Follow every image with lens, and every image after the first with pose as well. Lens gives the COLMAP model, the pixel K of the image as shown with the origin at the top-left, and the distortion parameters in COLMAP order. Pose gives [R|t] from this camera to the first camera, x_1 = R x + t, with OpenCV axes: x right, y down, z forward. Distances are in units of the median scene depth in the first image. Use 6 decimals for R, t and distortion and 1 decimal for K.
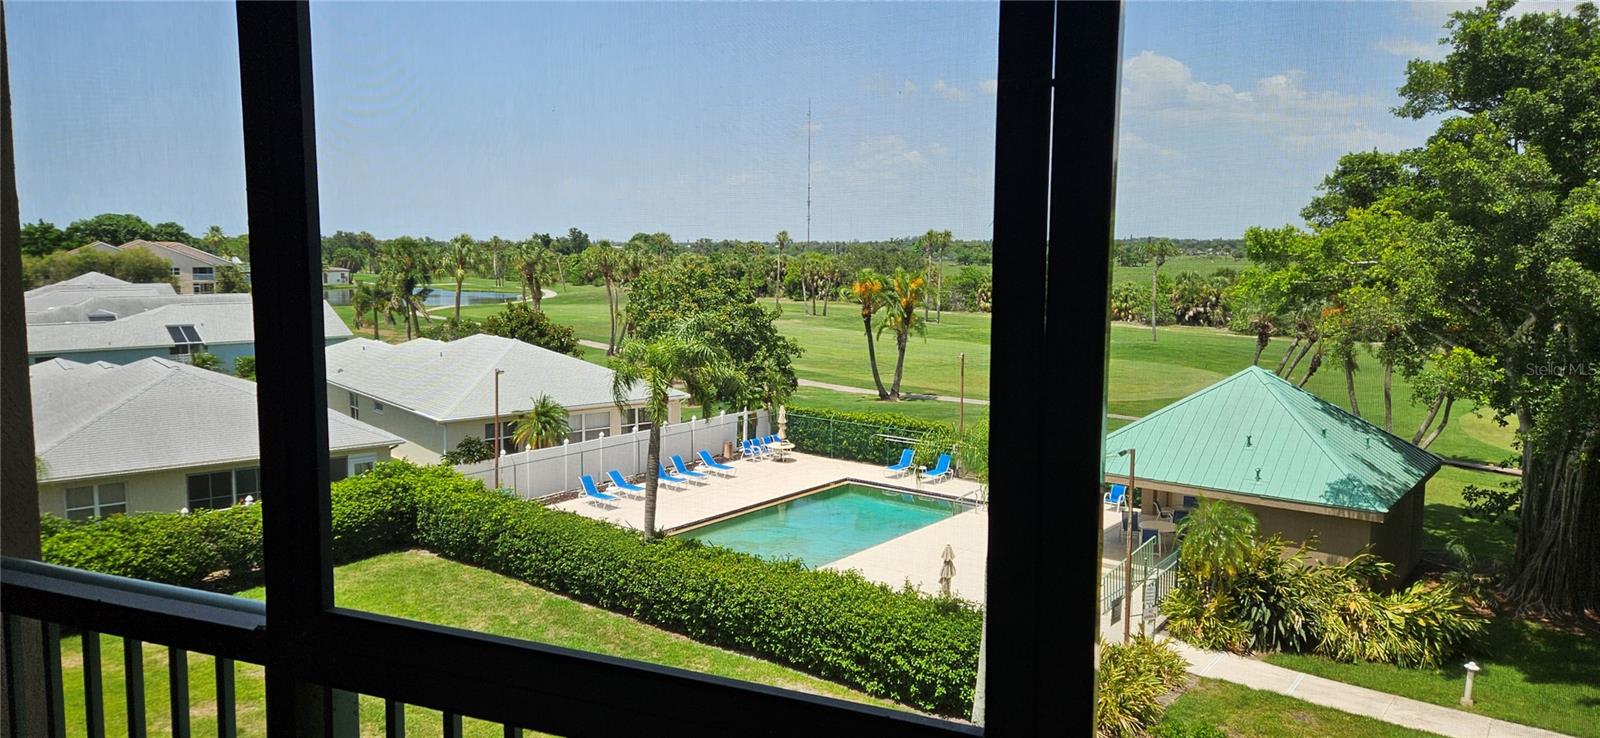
lens RADIAL K [[1071.9, 0, 780.7], [0, 1071.9, 365.3], [0, 0, 1]] dist [0.089365, -0.068428]
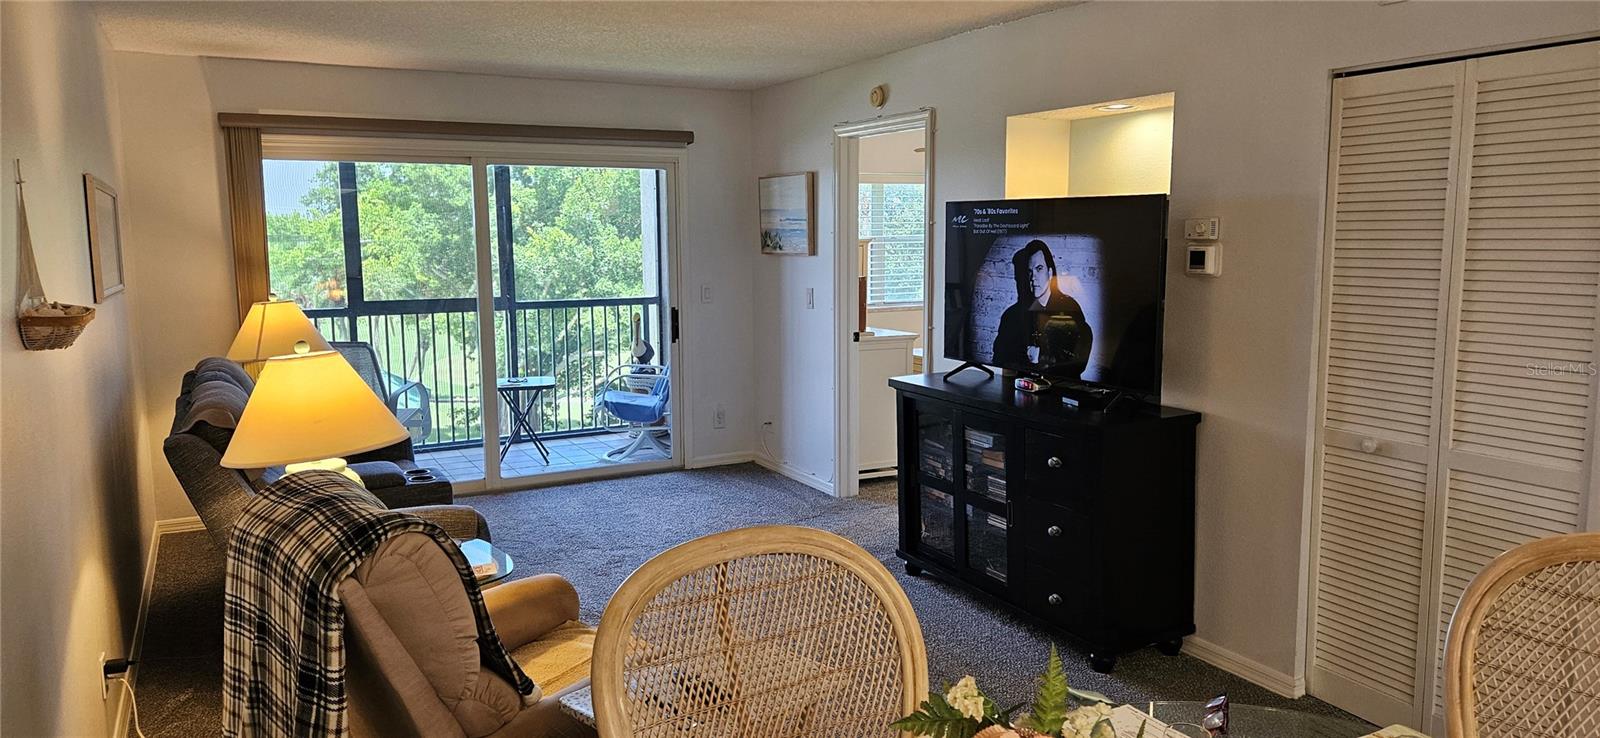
lens RADIAL K [[1071.9, 0, 786.8], [0, 1071.9, 363.5], [0, 0, 1]] dist [0.089365, -0.068428]
pose [[0.627182, -0.110222, 0.771034, -0.134860], [0.099417, 0.993168, 0.061108, 0.017501], [-0.772502, 0.038328, 0.633855, -0.161462]]
